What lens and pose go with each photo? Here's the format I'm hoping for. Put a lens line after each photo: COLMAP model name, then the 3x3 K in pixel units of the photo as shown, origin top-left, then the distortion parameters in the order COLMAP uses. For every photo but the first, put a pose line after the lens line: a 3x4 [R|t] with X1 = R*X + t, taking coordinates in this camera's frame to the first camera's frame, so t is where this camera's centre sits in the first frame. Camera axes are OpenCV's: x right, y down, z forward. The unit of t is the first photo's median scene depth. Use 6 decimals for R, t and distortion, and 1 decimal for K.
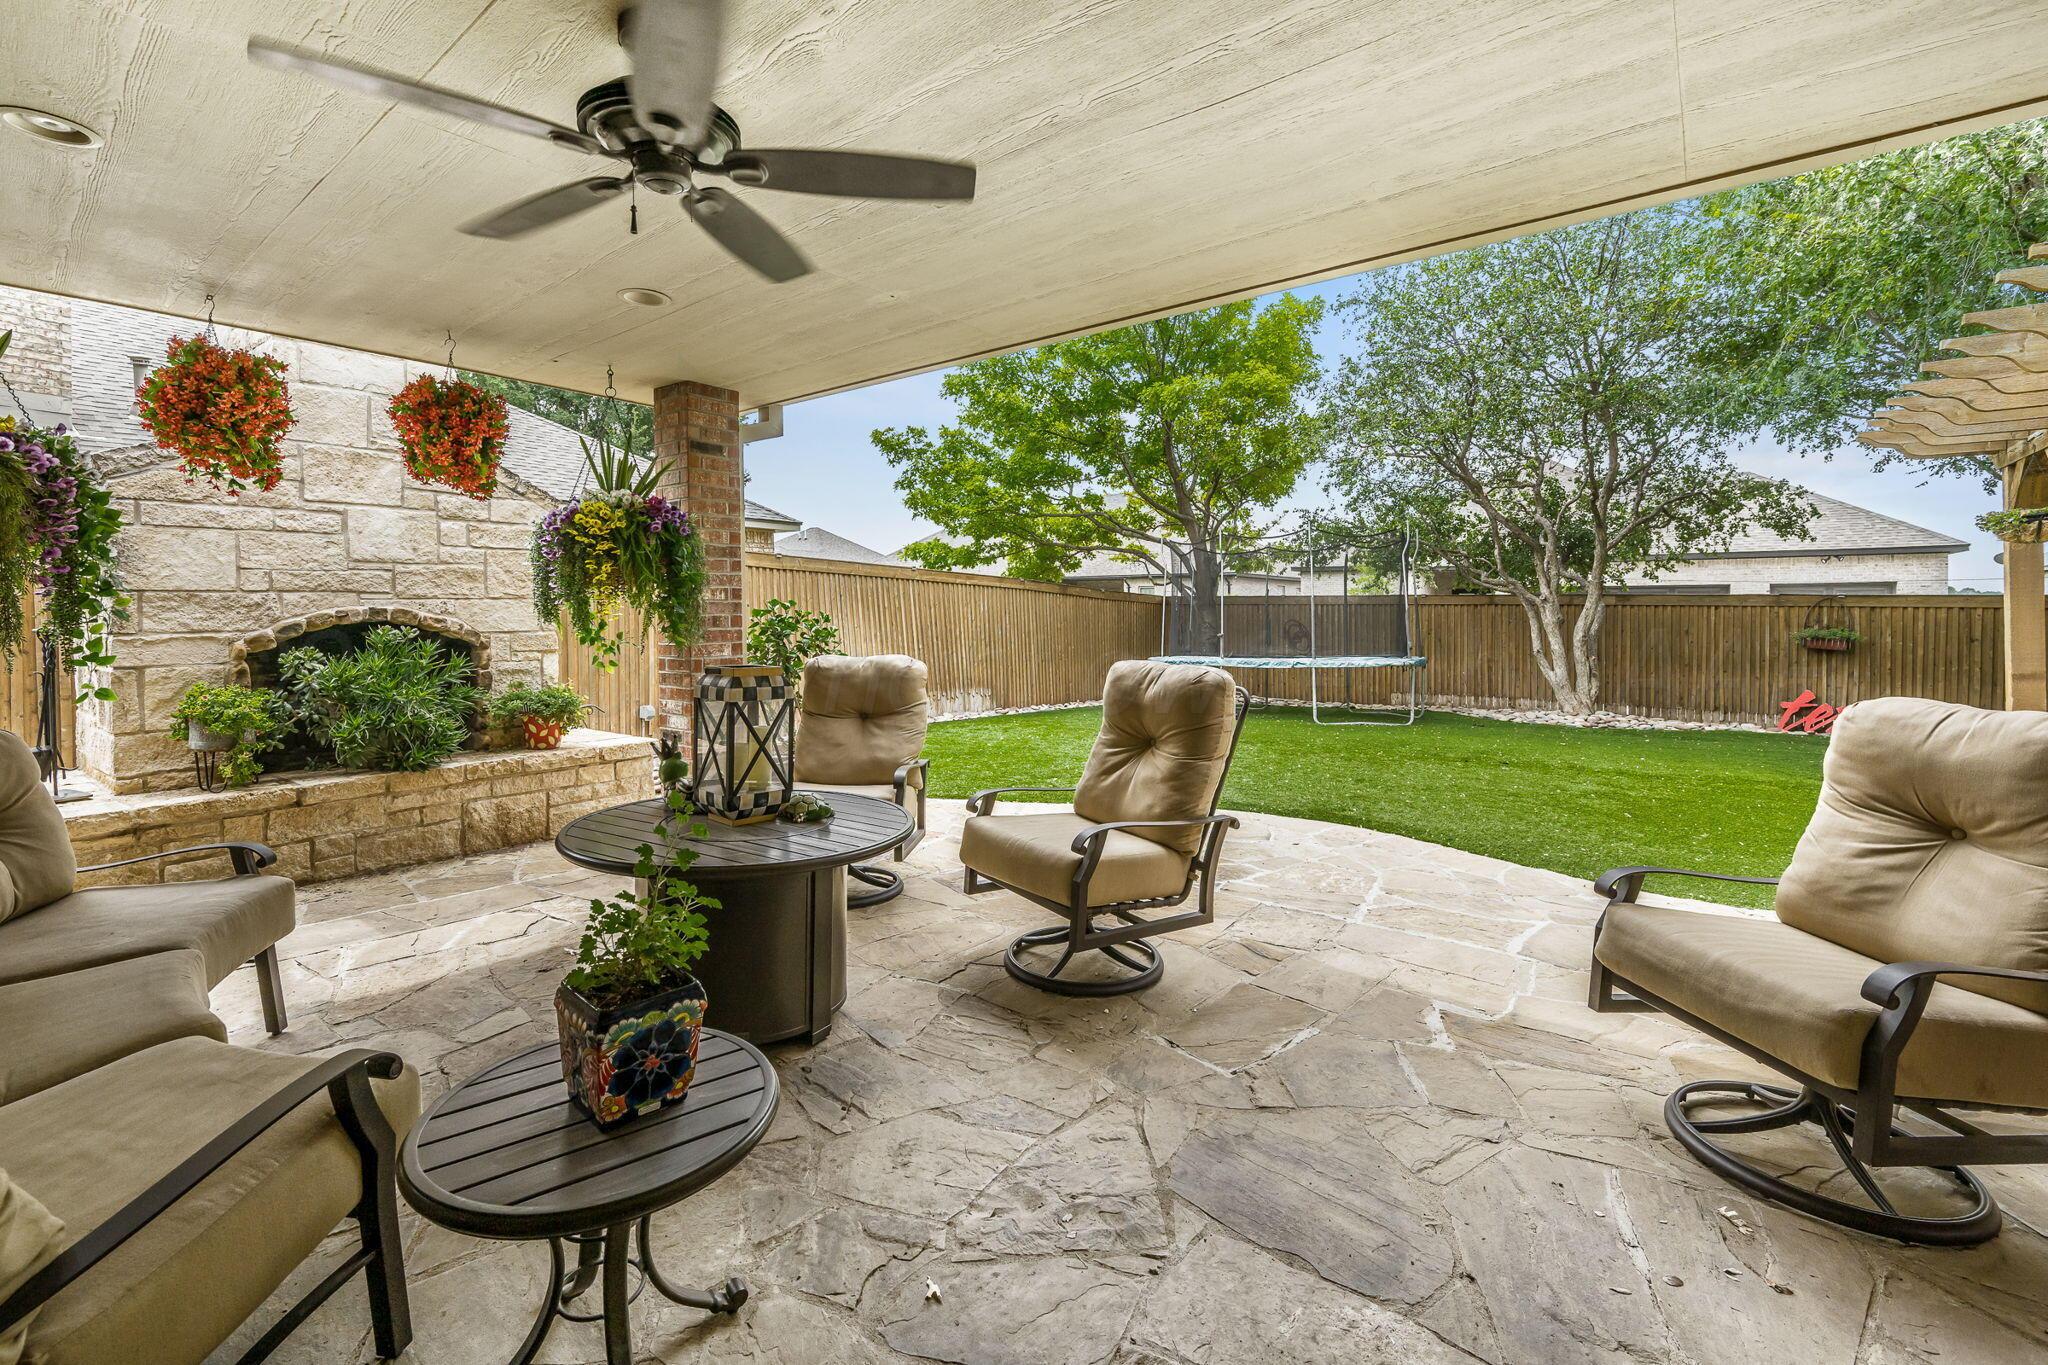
lens RADIAL K [[932.1, 0, 1044.2], [0, 932.1, 615.0], [0, 0, 1]] dist [-0.002542, -0.001090]
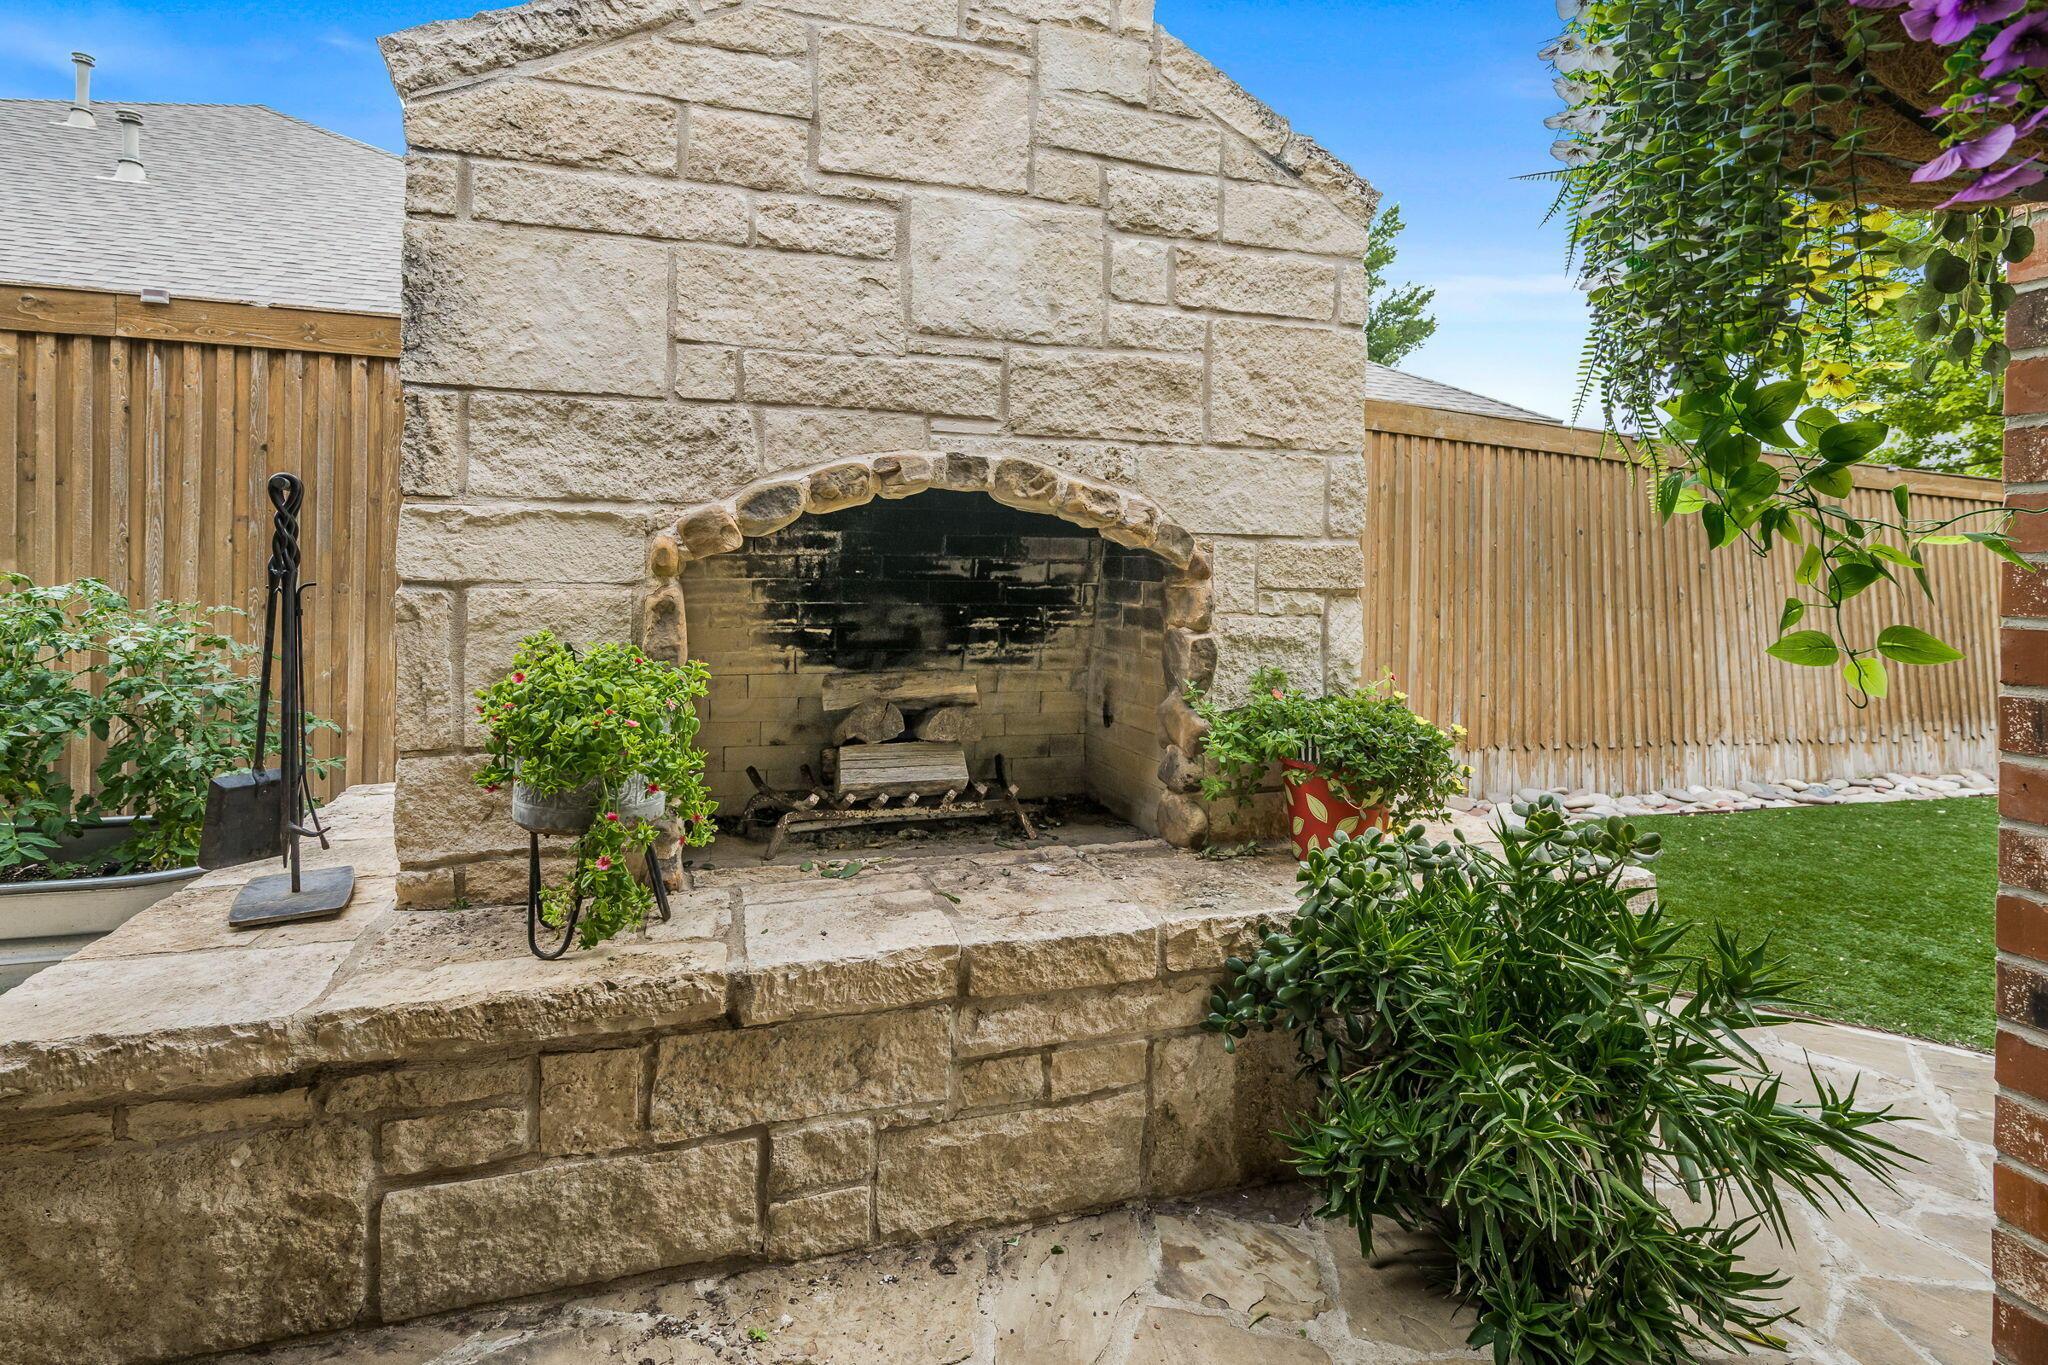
lens RADIAL K [[932.1, 0, 1025.6], [0, 932.1, 682.5], [0, 0, 1]] dist [-0.002542, -0.001090]
pose [[0.812351, 0.086788, -0.576674, -0.500370], [-0.025845, 0.993250, 0.113075, 0.042824], [0.582595, -0.076953, 0.809111, 0.744561]]
